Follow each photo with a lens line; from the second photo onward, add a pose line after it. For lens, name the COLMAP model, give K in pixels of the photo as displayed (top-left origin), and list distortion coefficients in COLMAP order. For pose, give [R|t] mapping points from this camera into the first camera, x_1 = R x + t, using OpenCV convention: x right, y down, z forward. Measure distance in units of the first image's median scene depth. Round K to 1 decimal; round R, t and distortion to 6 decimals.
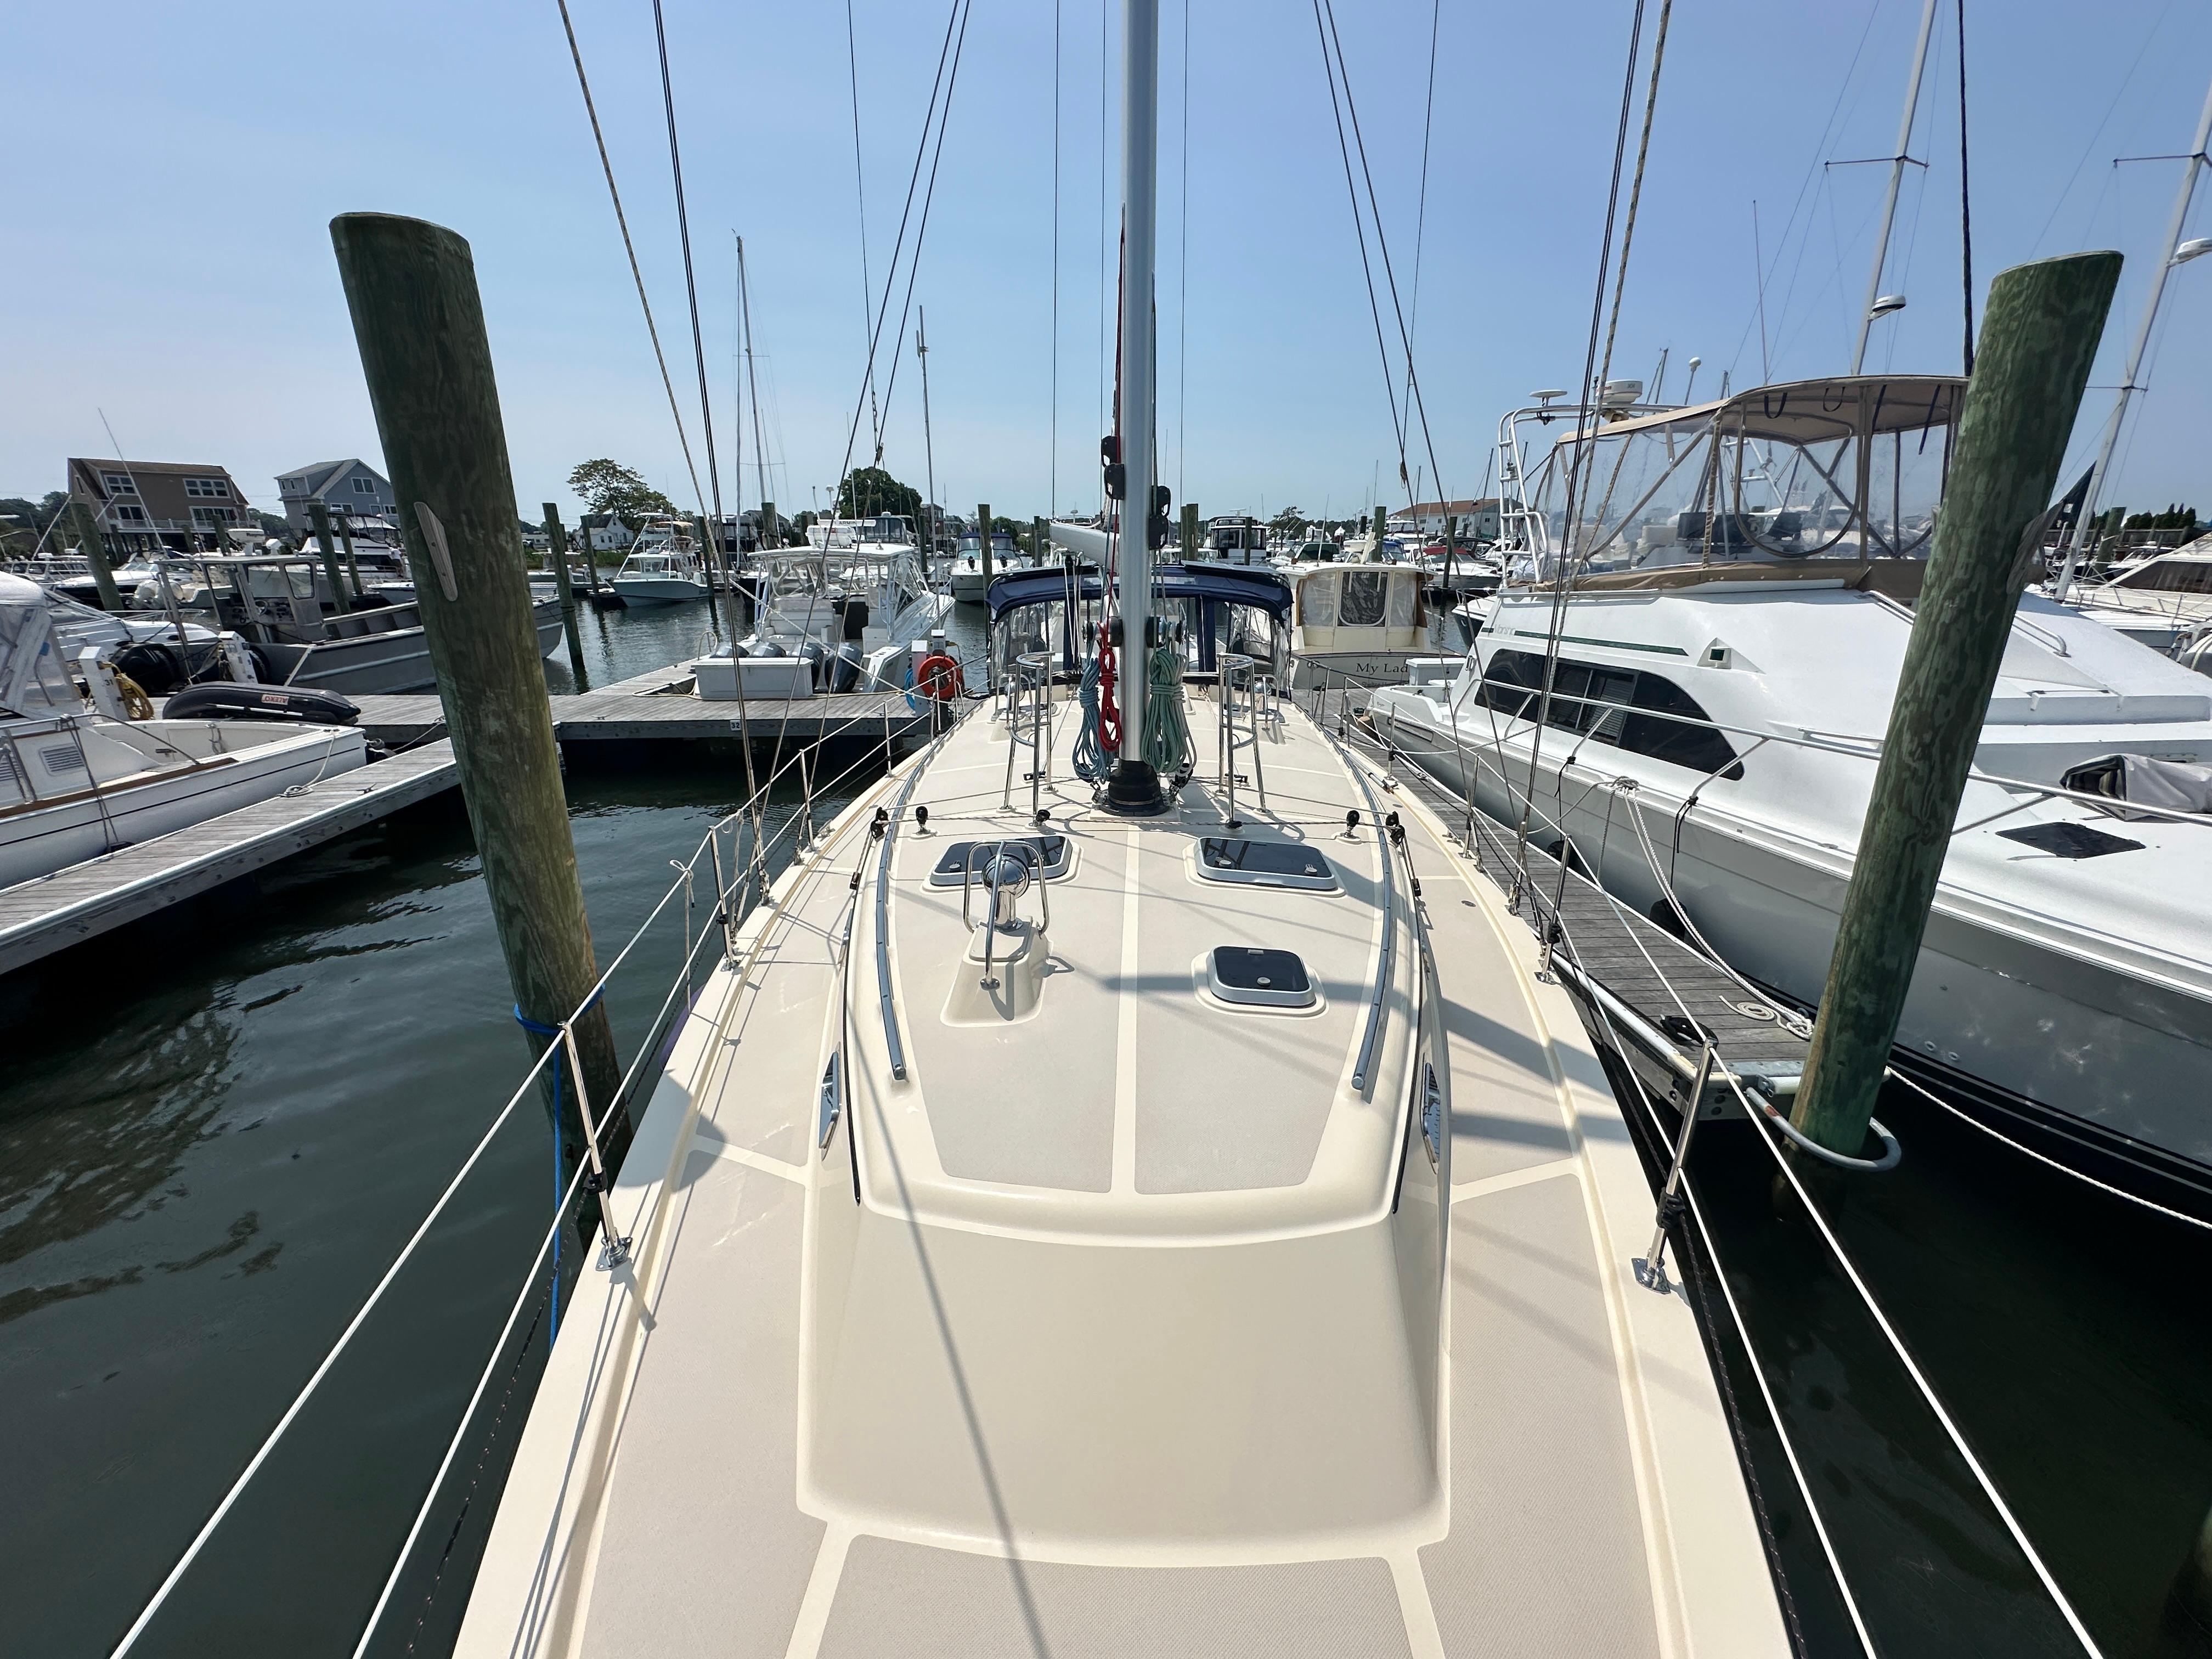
lens RADIAL K [[896.1, 0, 1112.6], [0, 896.1, 820.7], [0, 0, 1]] dist [-0.014665, 0.001269]
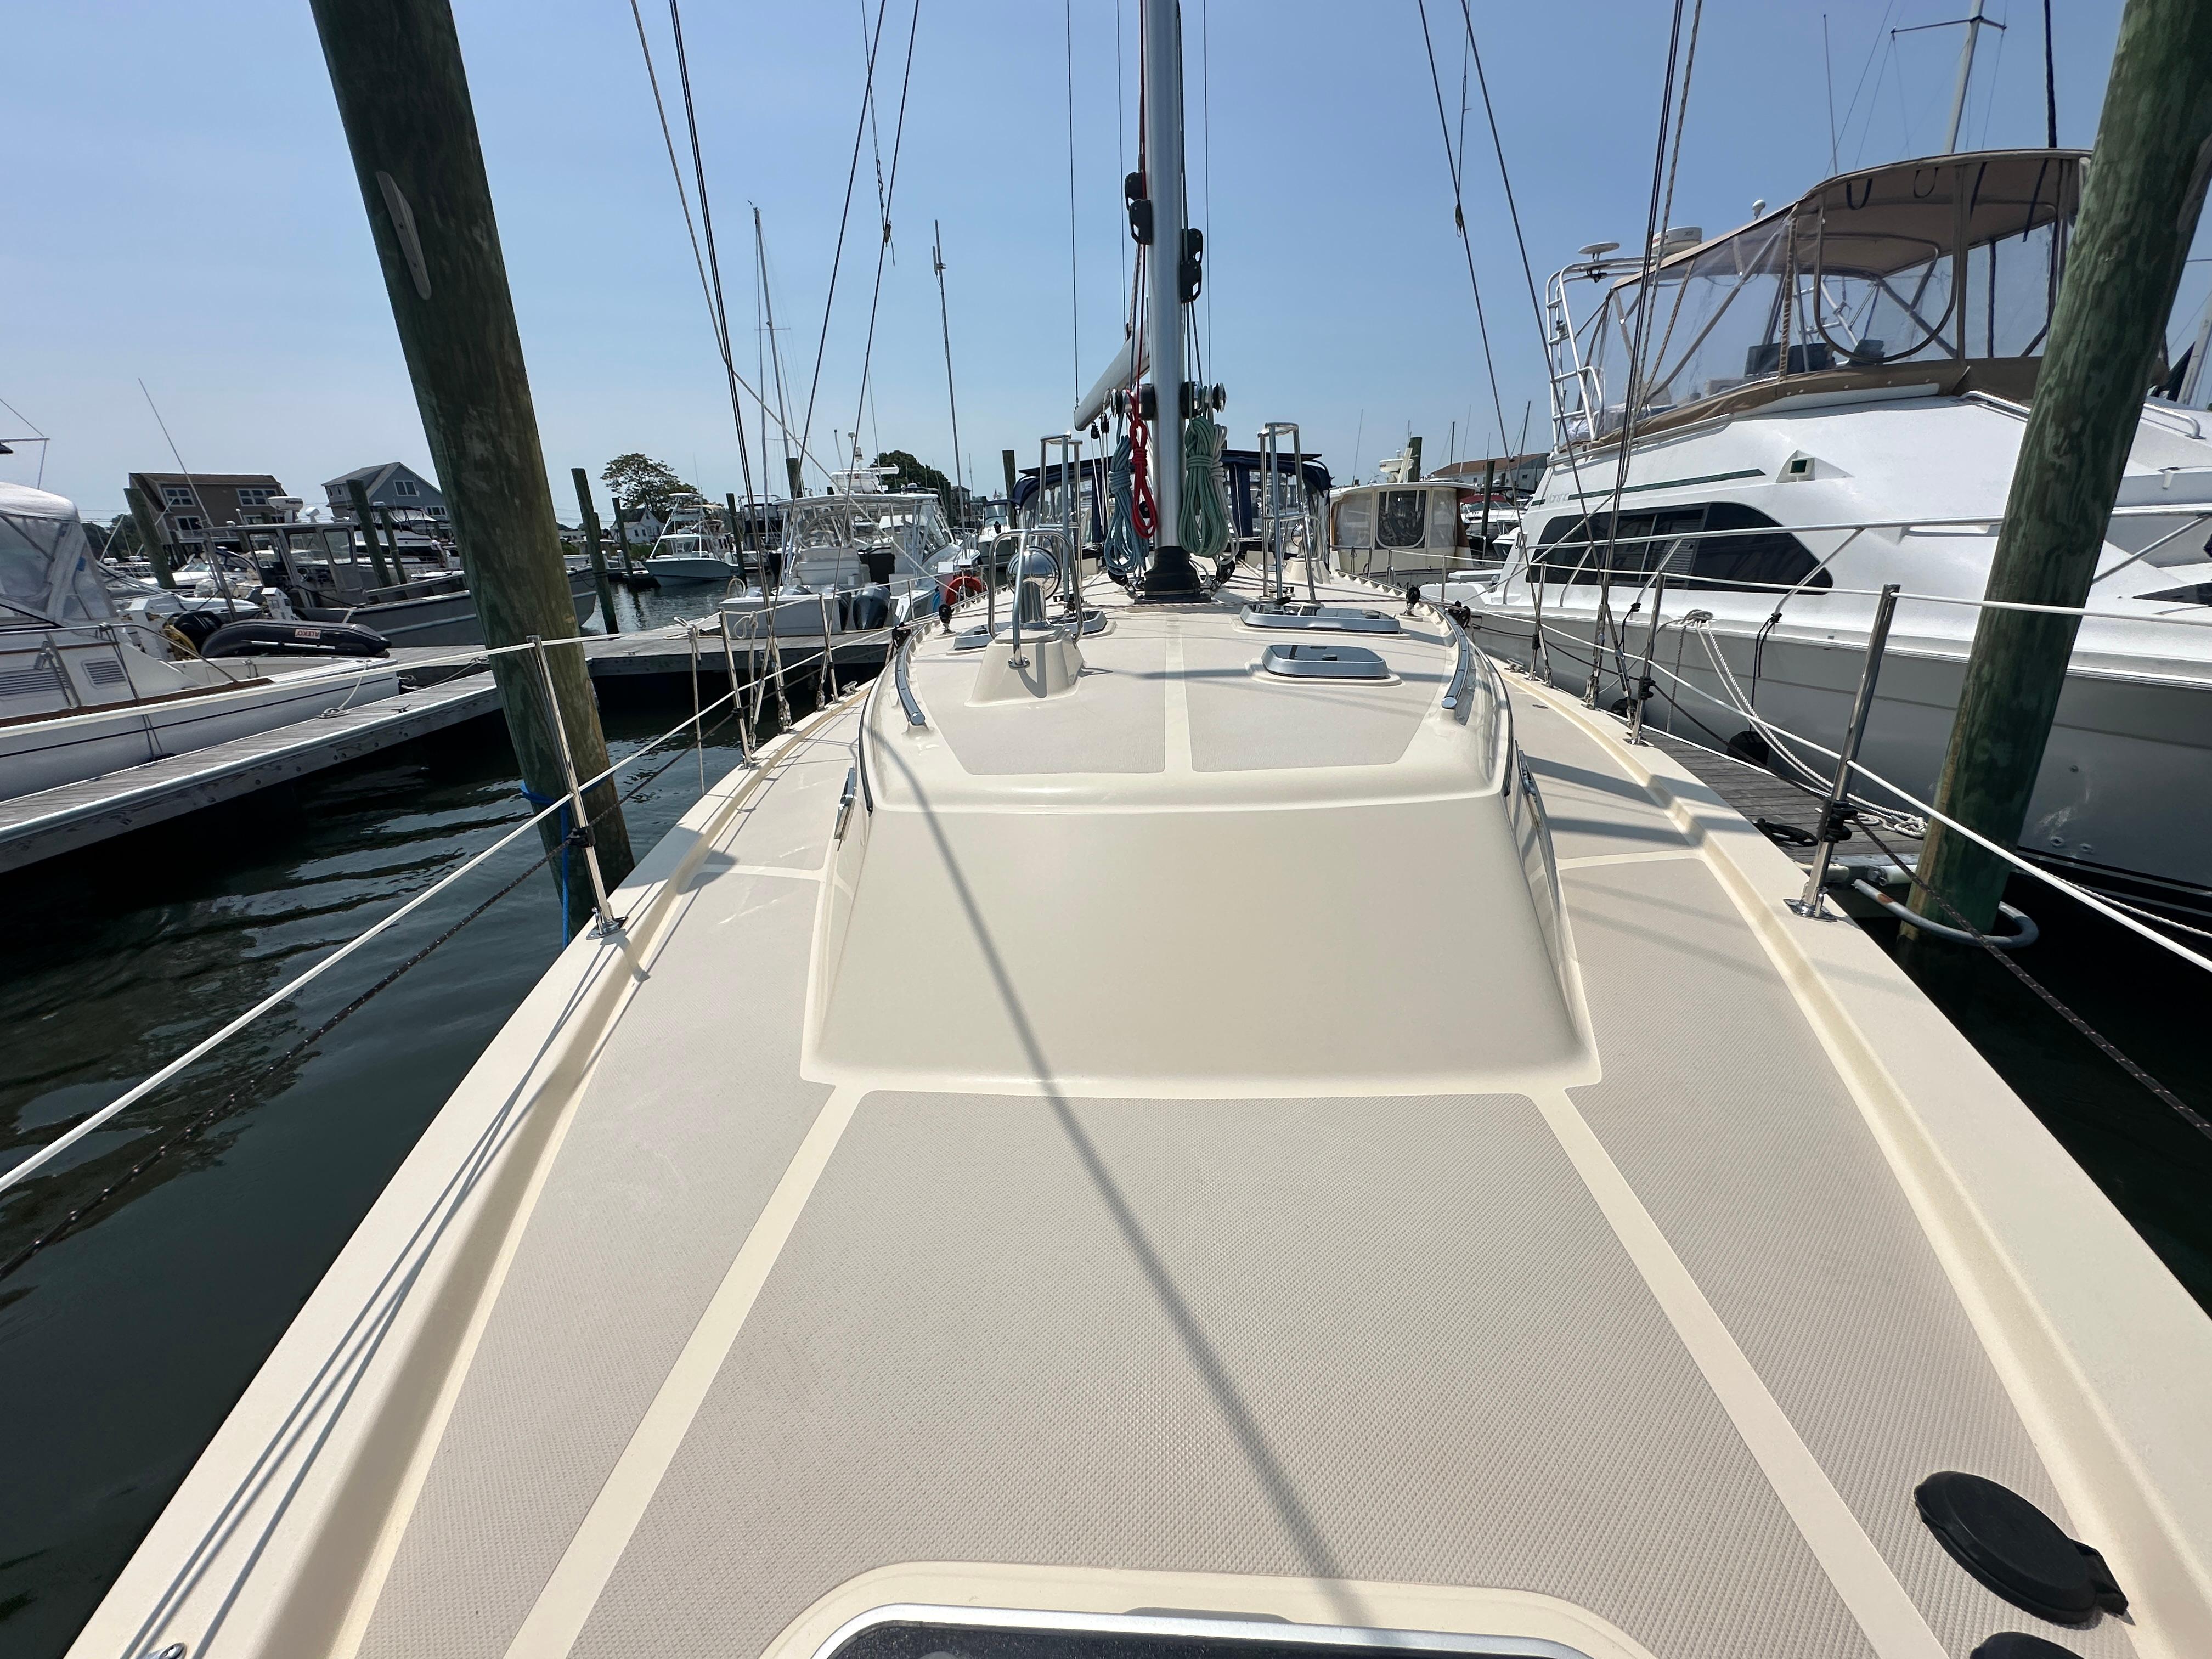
lens RADIAL K [[896.1, 0, 1111.3], [0, 896.1, 818.5], [0, 0, 1]] dist [-0.014665, 0.001269]
pose [[0.998771, -0.027464, -0.041261, -0.006340], [0.028542, 0.999260, 0.025778, 0.193278], [0.040523, -0.026924, 0.998816, 0.064609]]
